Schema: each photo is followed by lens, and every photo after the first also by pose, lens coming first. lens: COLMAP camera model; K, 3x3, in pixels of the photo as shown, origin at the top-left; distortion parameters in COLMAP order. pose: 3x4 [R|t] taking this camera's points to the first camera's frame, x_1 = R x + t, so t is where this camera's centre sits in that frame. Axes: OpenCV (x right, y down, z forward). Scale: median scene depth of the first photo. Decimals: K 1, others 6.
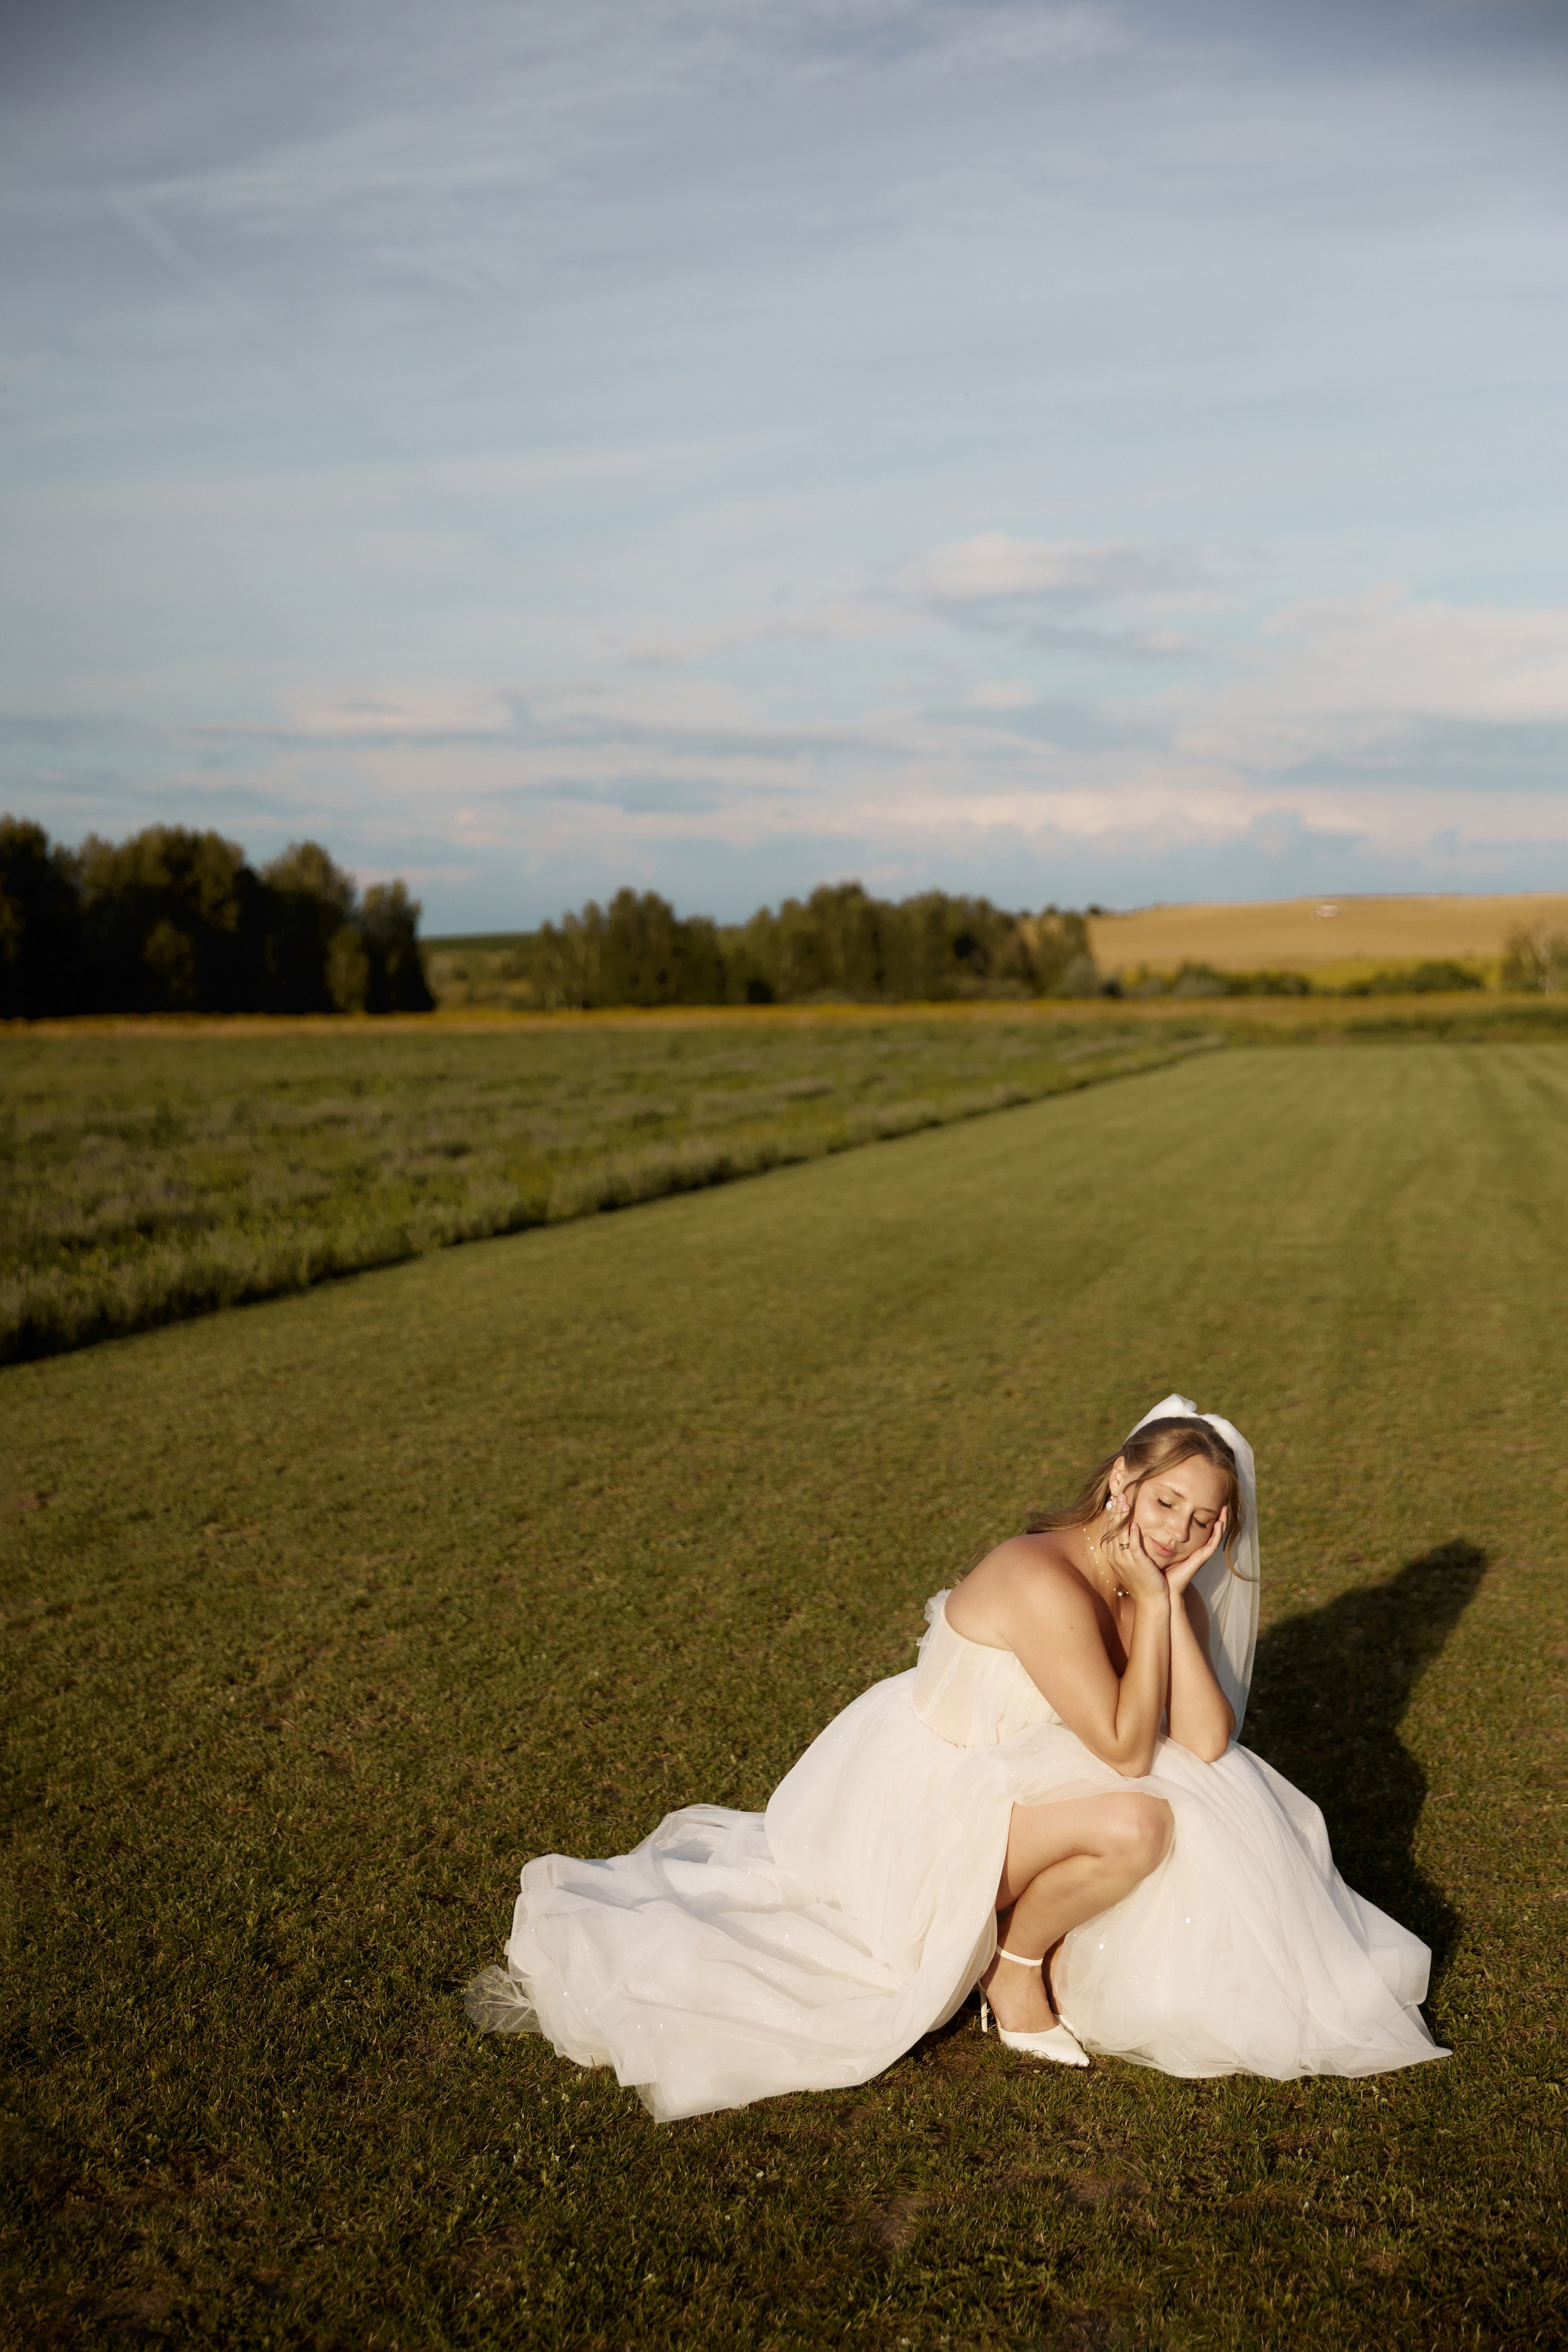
lens RADIAL K [[2975.5, 0, 784.0], [0, 2975.5, 1176.0], [0, 0, 1]] dist [-0.007990, 0.015535]
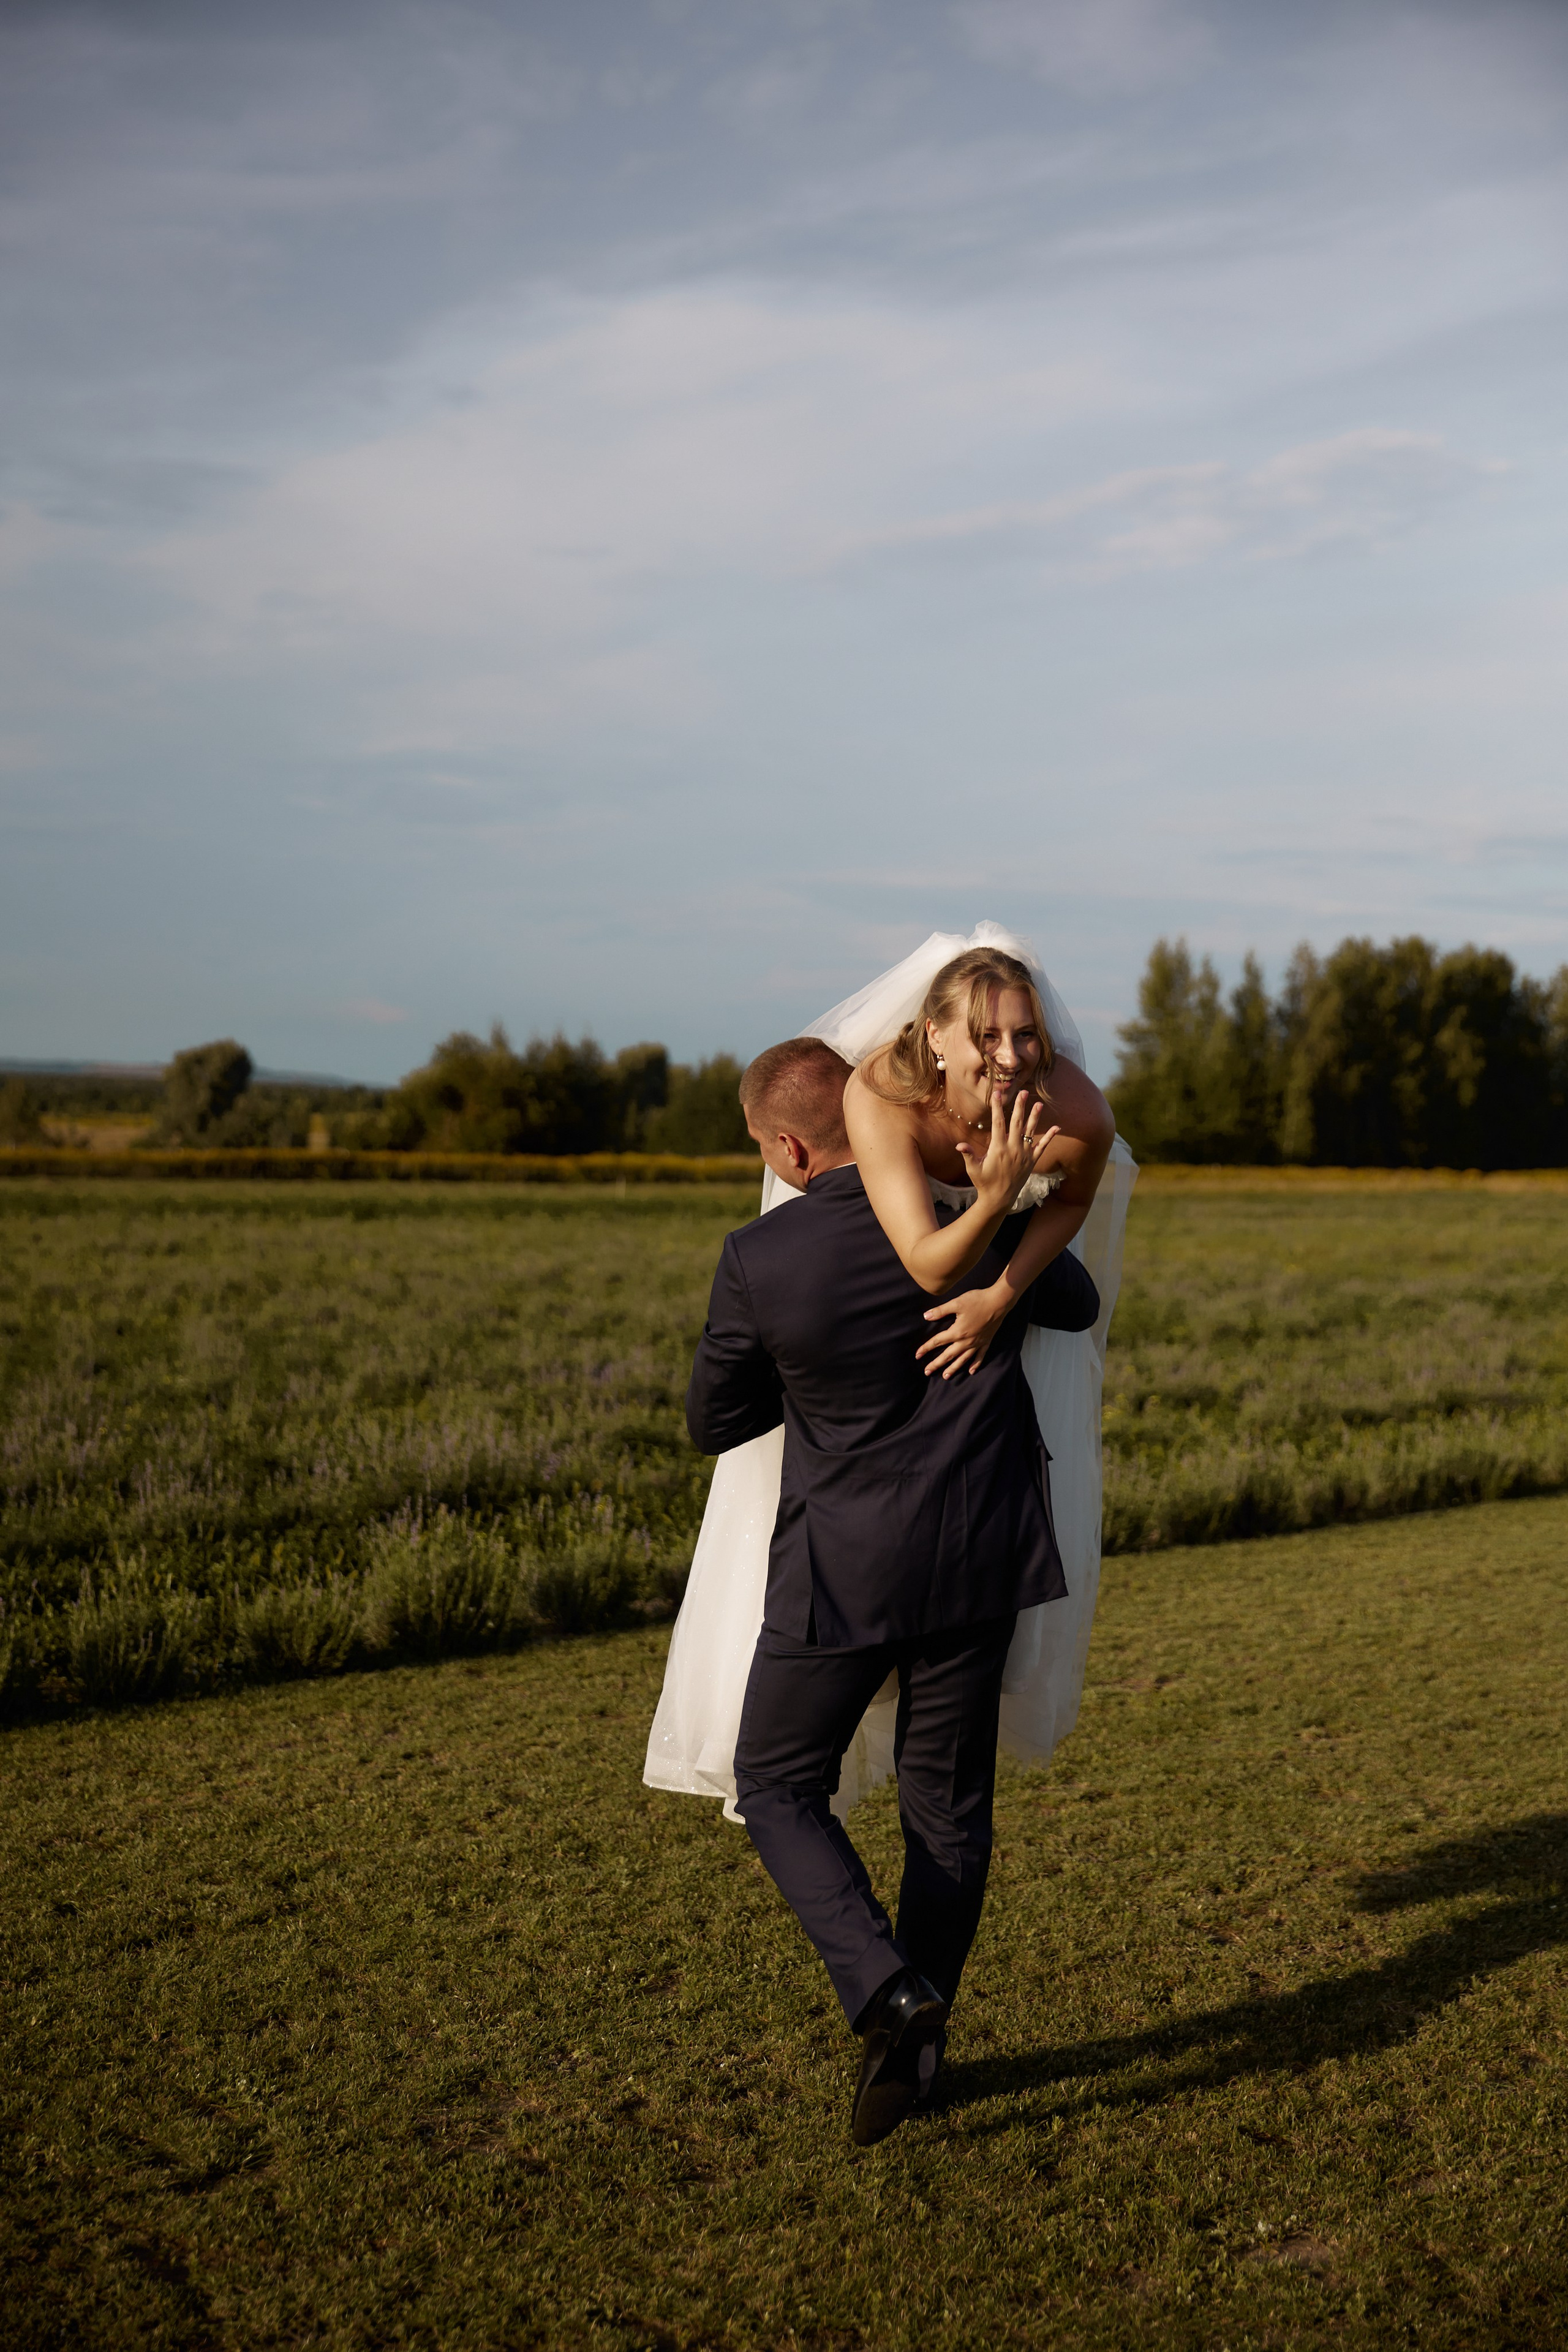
lens RADIAL K [[3393.4, 0, 784.0], [0, 3393.4, 1176.0], [0, 0, 1]] dist [0.009112, 0.107720]
pose [[0.895321, 0.035000, -0.444044, 0.126246], [-0.058066, 0.997572, -0.038448, -0.001687], [0.441620, 0.060207, 0.895180, -0.010770]]
